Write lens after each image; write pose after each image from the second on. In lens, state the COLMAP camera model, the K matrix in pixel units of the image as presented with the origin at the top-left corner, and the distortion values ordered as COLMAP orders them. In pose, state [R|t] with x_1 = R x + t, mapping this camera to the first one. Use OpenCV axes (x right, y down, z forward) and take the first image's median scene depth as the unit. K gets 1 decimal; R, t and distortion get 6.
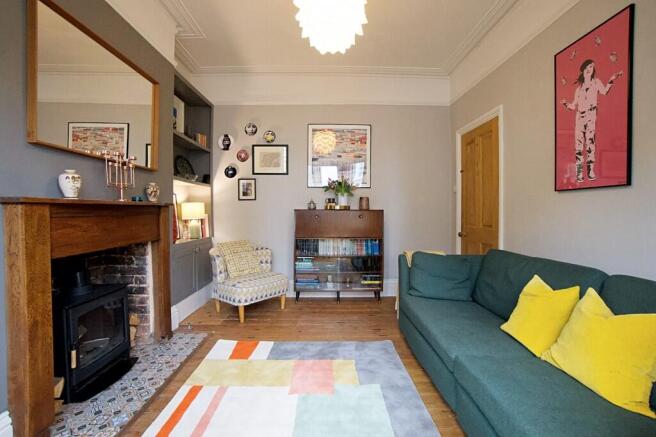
lens RADIAL K [[291.1, 0, 327.5], [0, 291.1, 217.7], [0, 0, 1]] dist [-0.055291, 0.017867]
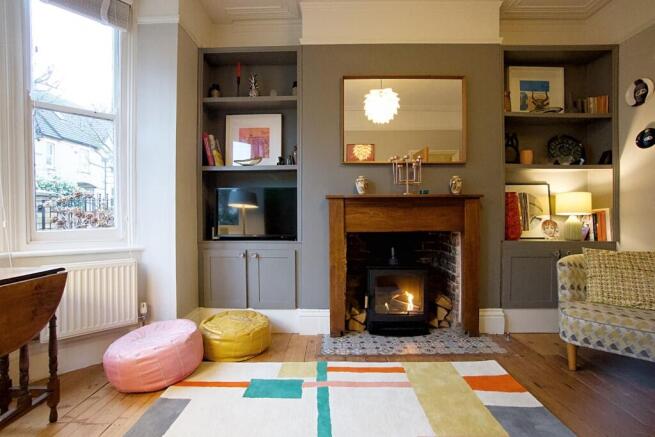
lens RADIAL K [[290.6, 0, 328.0], [0, 290.6, 217.7], [0, 0, 1]] dist [-0.055291, 0.017867]
pose [[-0.029058, 0.002295, -0.999575, 0.479759], [-0.021948, 0.999755, 0.002934, 0.040520], [0.999337, 0.022024, -0.029001, 0.618982]]
